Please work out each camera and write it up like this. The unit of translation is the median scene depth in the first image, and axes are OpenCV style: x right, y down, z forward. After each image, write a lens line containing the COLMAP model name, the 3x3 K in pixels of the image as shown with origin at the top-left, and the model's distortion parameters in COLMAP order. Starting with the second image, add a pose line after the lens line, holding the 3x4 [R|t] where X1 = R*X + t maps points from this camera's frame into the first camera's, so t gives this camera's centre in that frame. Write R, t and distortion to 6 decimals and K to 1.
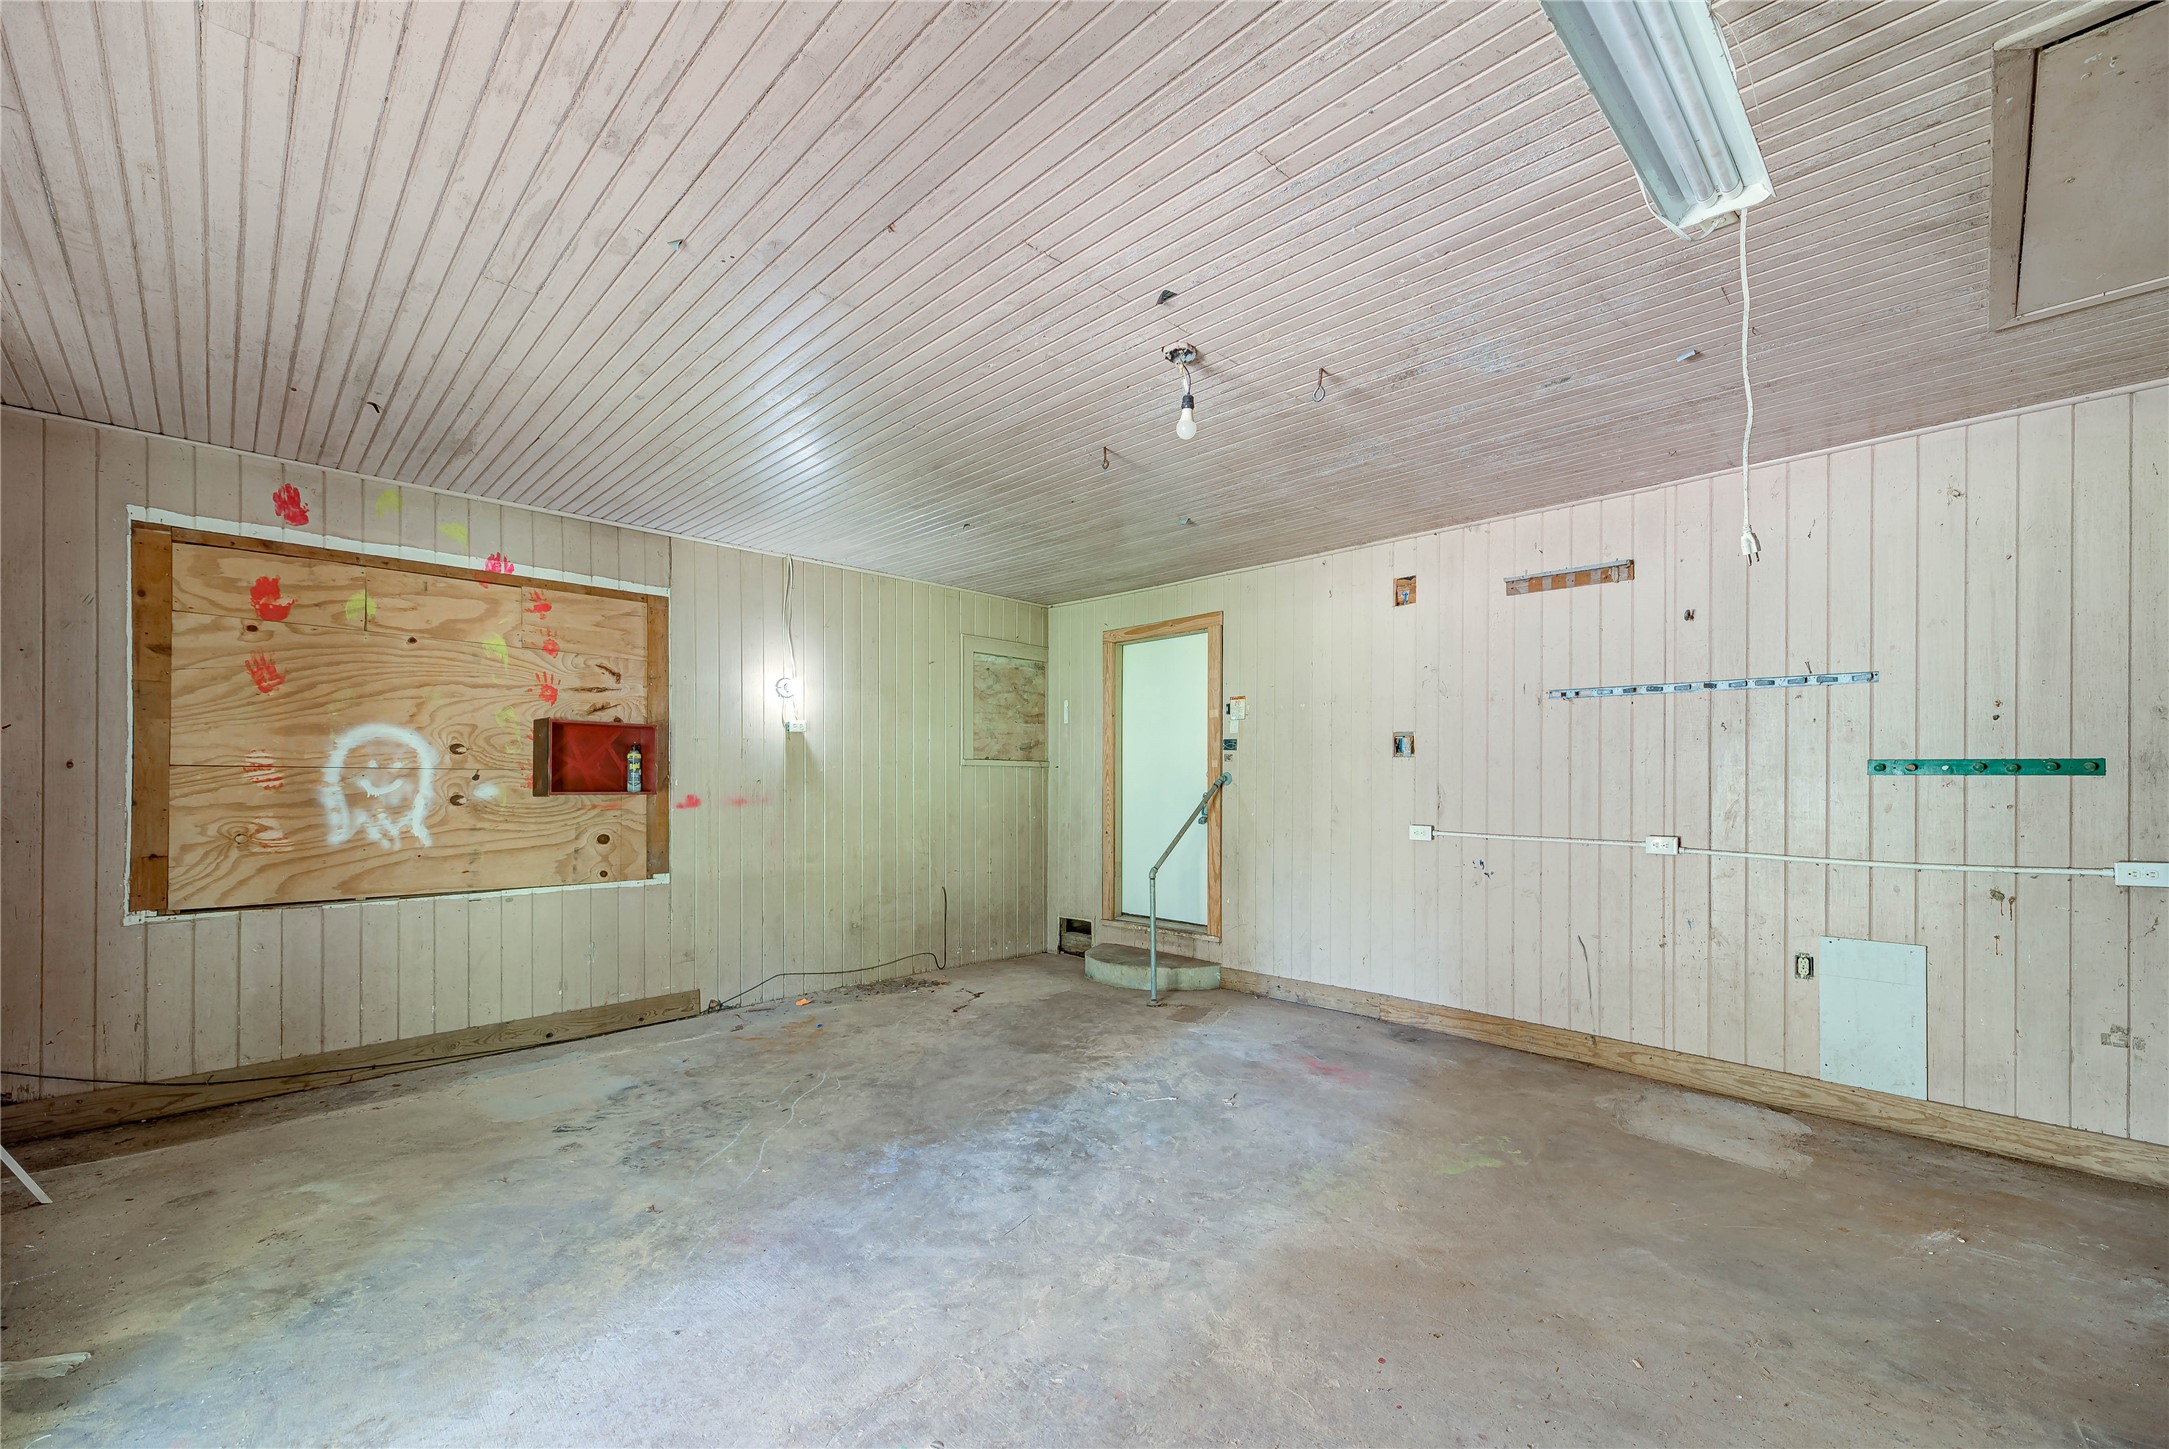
lens RADIAL K [[881.9, 0, 1083.4], [0, 881.9, 787.8], [0, 0, 1]] dist [0.000261, 0.000021]
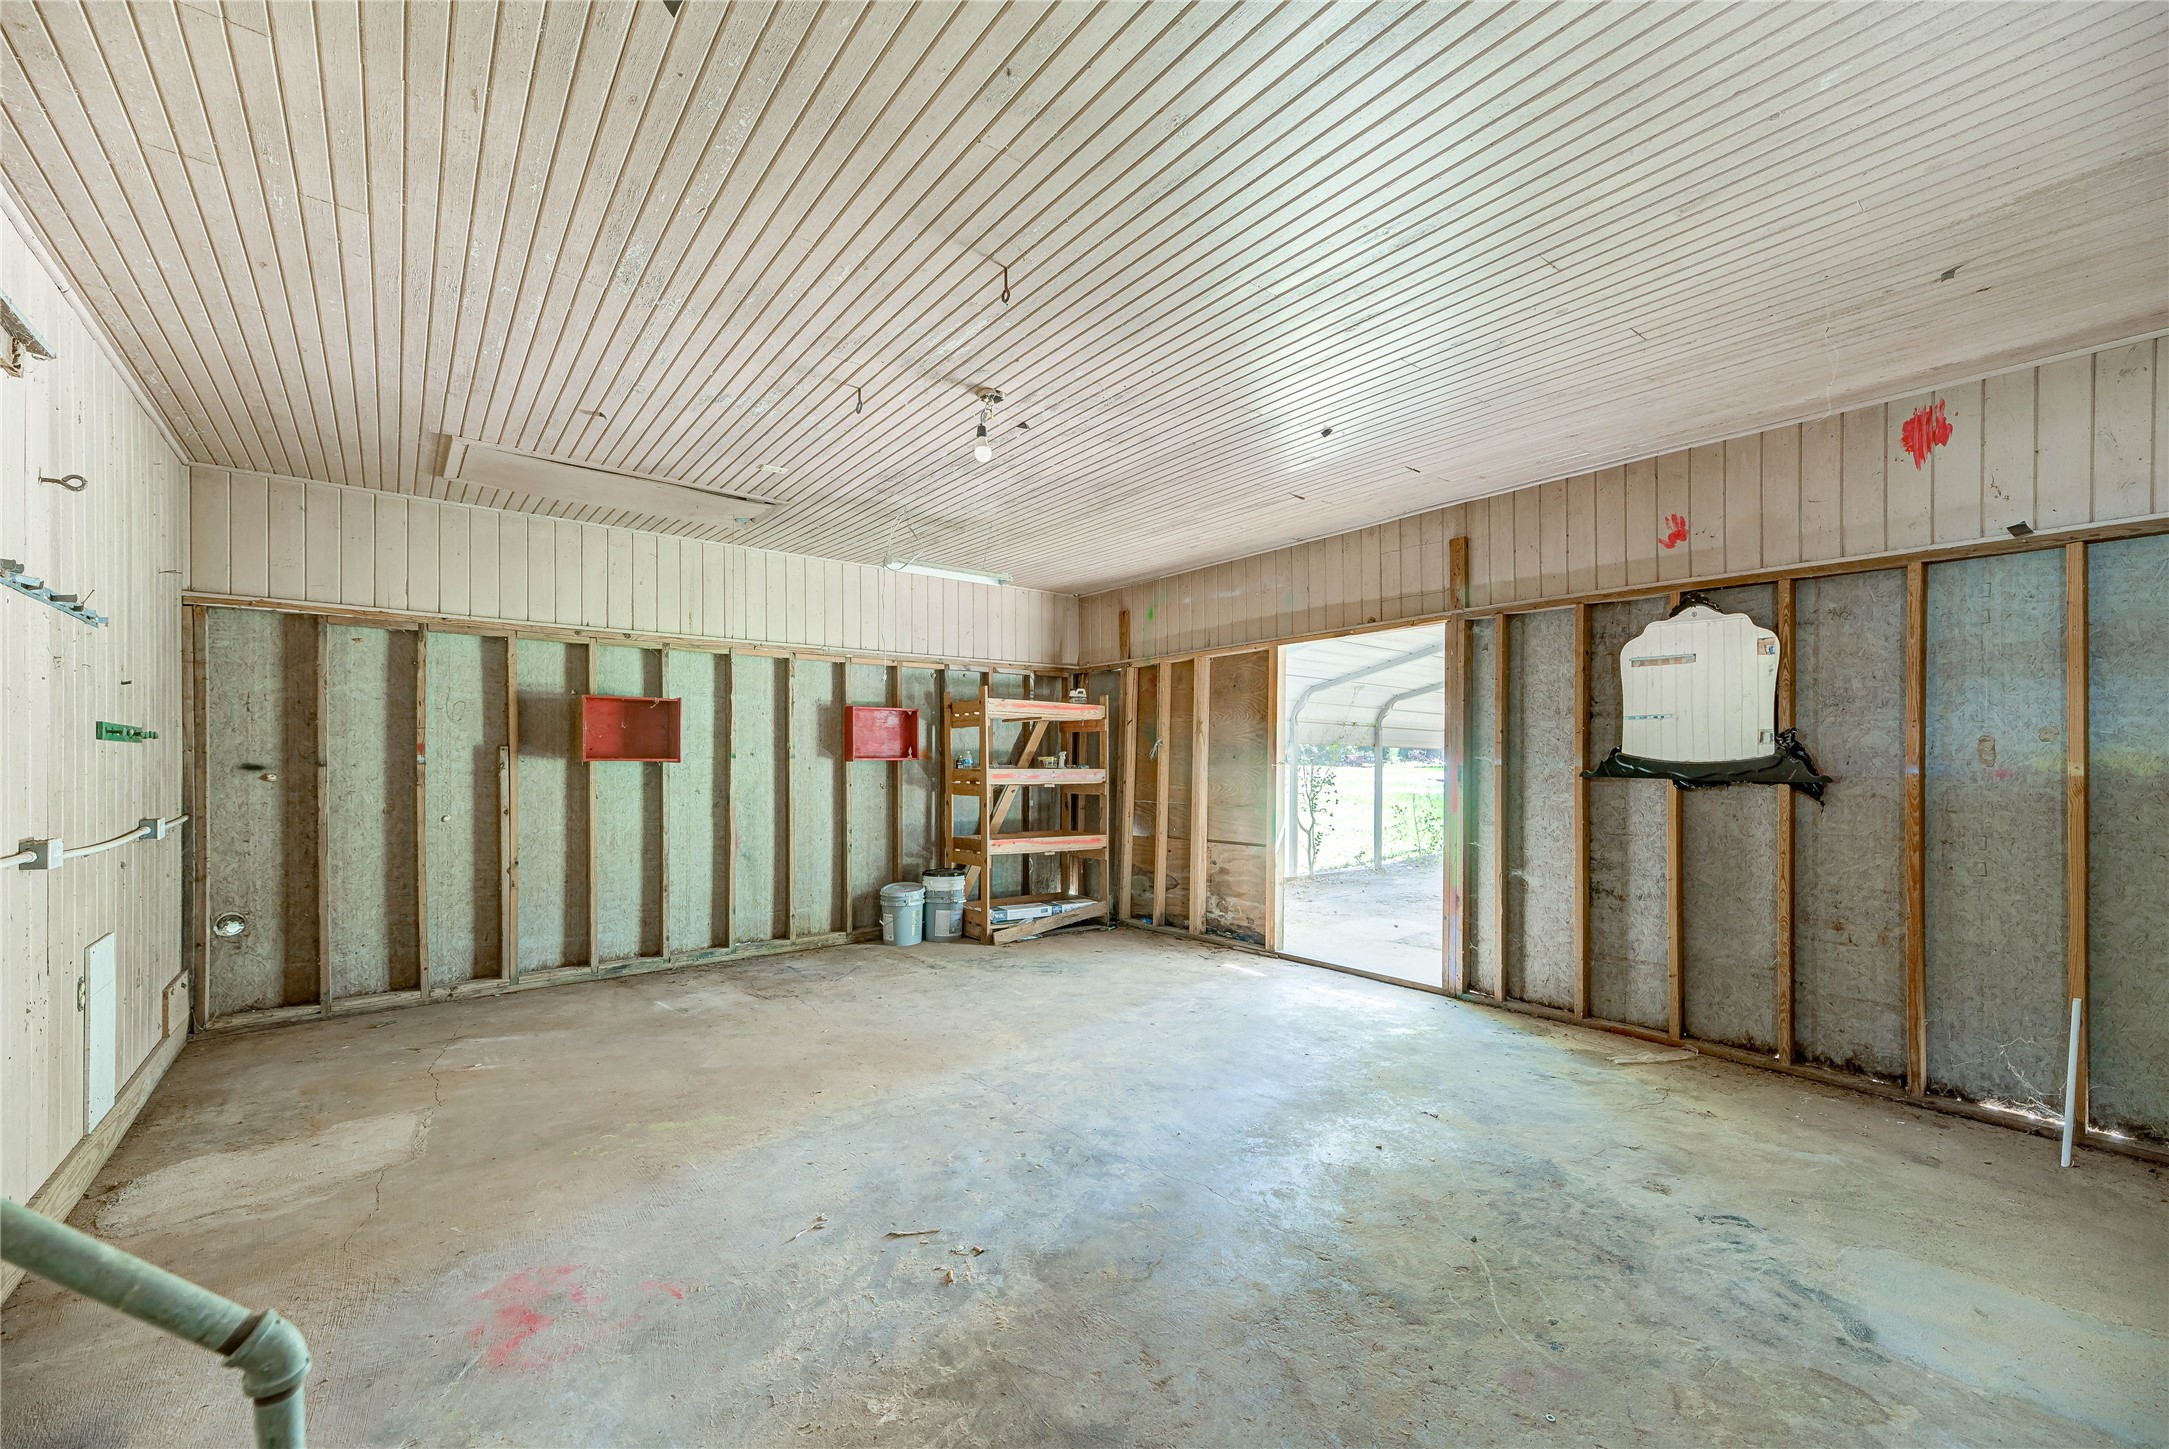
lens RADIAL K [[850.5, 0, 1094.3], [0, 850.5, 748.7], [0, 0, 1]] dist [0.000787, 0.000010]
pose [[-0.995893, -0.003867, 0.090458, -0.115482], [-0.003941, 0.999992, -0.000646, -0.010001], [-0.090455, -0.001000, -0.995900, 1.826729]]
